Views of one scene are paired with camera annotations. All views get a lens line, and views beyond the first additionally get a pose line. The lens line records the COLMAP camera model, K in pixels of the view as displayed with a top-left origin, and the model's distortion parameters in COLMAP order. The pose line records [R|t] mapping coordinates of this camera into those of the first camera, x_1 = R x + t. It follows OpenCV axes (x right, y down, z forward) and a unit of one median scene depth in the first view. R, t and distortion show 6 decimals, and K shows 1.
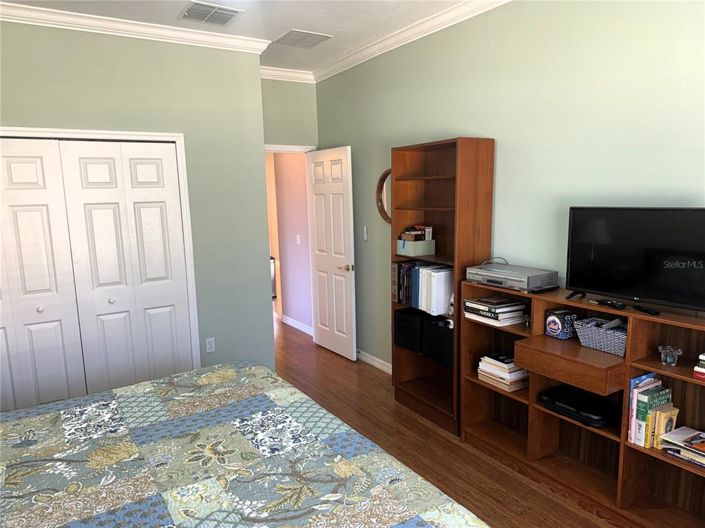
lens RADIAL K [[496.4, 0, 352.6], [0, 496.4, 266.2], [0, 0, 1]] dist [0.052842, -0.056568]
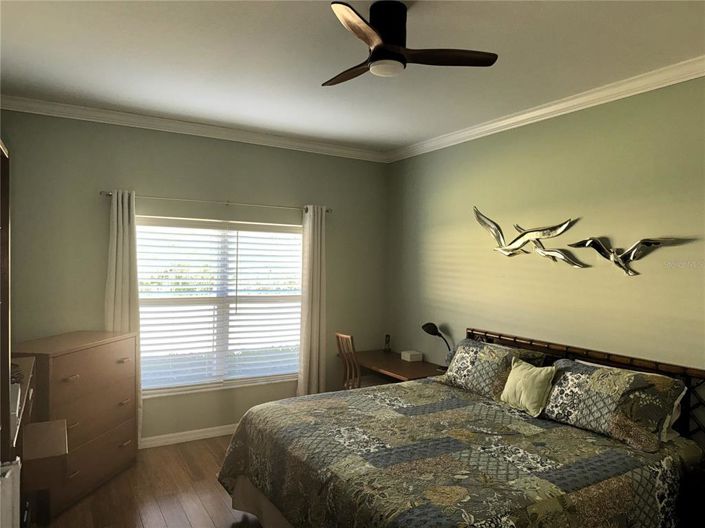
lens RADIAL K [[496.4, 0, 352.1], [0, 496.4, 265.3], [0, 0, 1]] dist [0.052842, -0.056568]
pose [[-0.999242, 0.011354, 0.037227, -0.190701], [0.017133, 0.987162, 0.158803, -0.322184], [-0.034946, 0.159320, -0.986608, 2.121508]]
